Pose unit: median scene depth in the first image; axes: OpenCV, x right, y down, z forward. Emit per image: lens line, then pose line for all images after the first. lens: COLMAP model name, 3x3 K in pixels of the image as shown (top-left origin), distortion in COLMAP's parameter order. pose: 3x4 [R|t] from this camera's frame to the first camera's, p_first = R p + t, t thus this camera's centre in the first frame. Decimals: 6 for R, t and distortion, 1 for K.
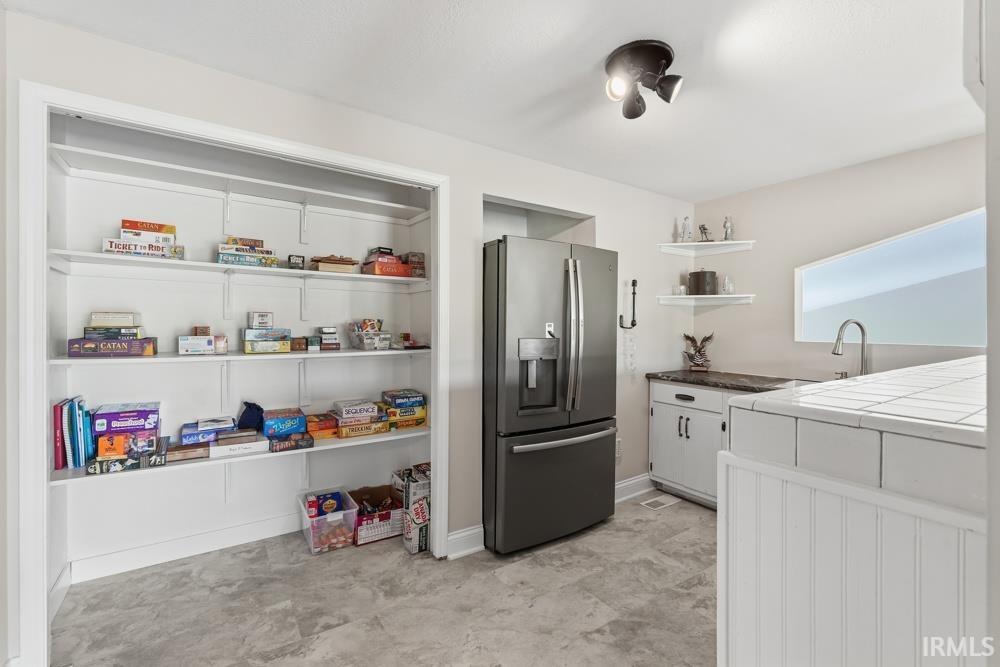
lens RADIAL K [[429.5, 0, 500.4], [0, 429.5, 325.1], [0, 0, 1]] dist [0.000653, 0.000536]
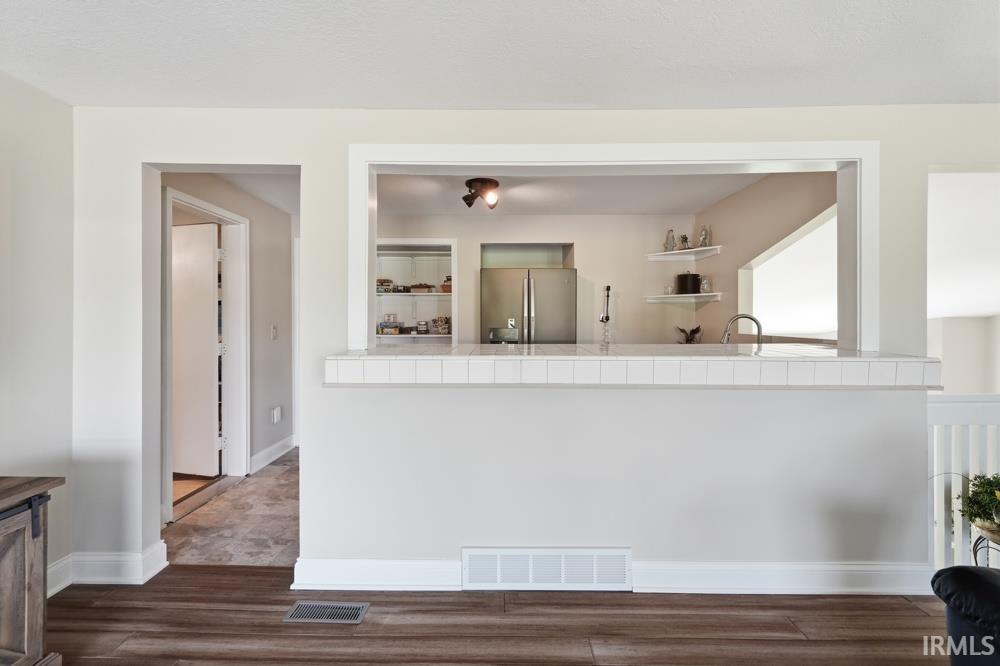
lens RADIAL K [[429.5, 0, 500.4], [0, 429.5, 324.6], [0, 0, 1]] dist [0.000653, 0.000536]
pose [[0.824602, 0.002984, -0.565705, 0.925639], [0.004787, 0.999913, 0.012252, -0.002810], [0.565693, -0.012811, 0.824516, -0.350495]]
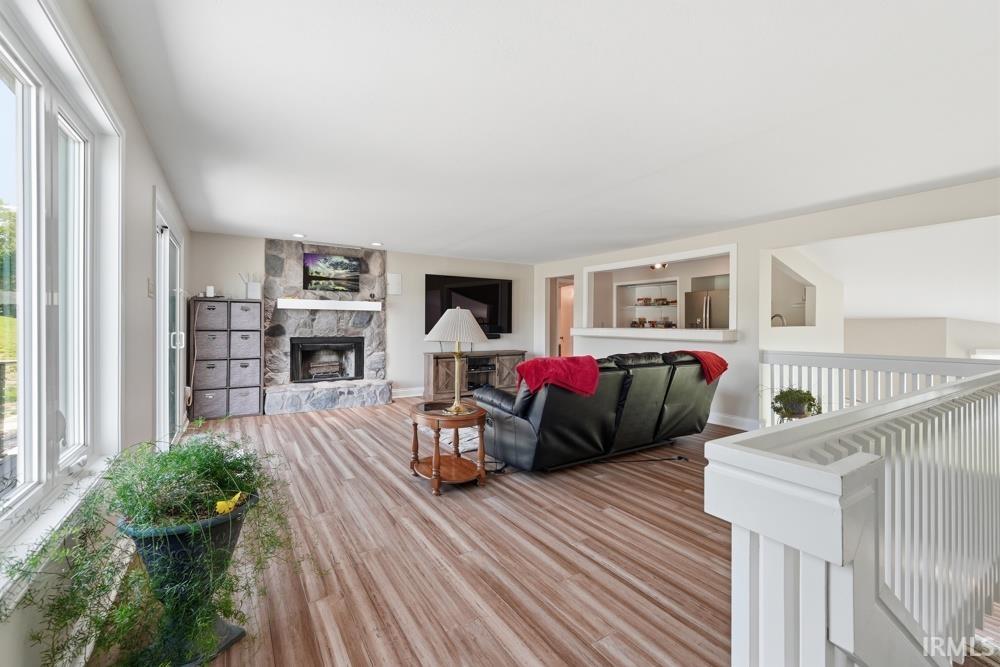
lens RADIAL K [[421.3, 0, 502.0], [0, 421.3, 325.2], [0, 0, 1]] dist [-0.001704, -0.000170]
pose [[-0.025418, 0.001515, -0.999676, 2.899169], [0.001413, 0.999998, 0.001479, 0.038346], [0.999676, -0.001375, -0.025420, -0.300066]]
